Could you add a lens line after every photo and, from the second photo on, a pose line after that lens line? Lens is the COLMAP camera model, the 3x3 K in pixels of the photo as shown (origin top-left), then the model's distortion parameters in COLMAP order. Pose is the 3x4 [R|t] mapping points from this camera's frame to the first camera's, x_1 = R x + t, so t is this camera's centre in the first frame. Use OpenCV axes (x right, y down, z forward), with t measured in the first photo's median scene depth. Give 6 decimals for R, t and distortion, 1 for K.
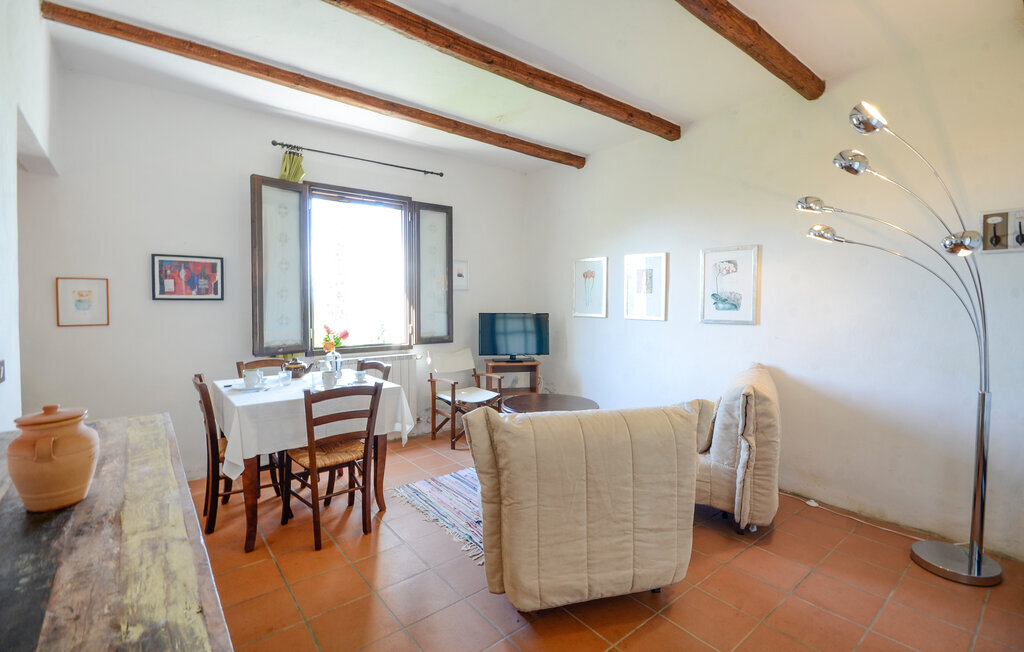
lens RADIAL K [[465.2, 0, 509.1], [0, 465.2, 320.9], [0, 0, 1]] dist [0.000513, 0.000184]
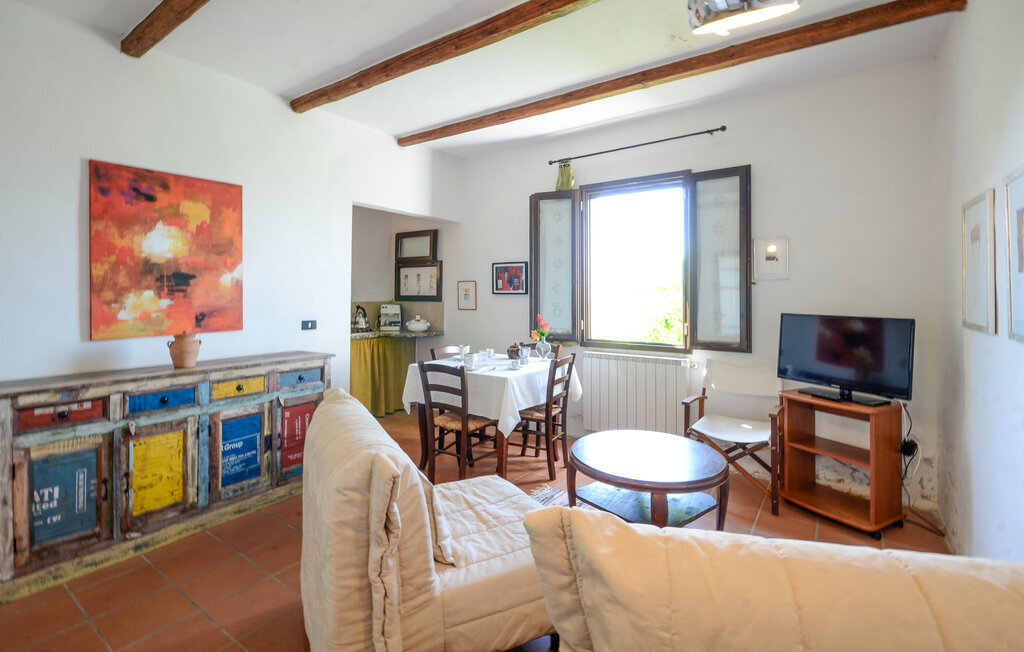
lens RADIAL K [[465.2, 0, 505.8], [0, 465.2, 292.1], [0, 0, 1]] dist [0.000513, 0.000184]
pose [[0.261476, -0.007713, -0.965179, 0.601661], [-0.045397, 0.998763, -0.020280, -0.020294], [0.964142, 0.049119, 0.260802, 0.579479]]
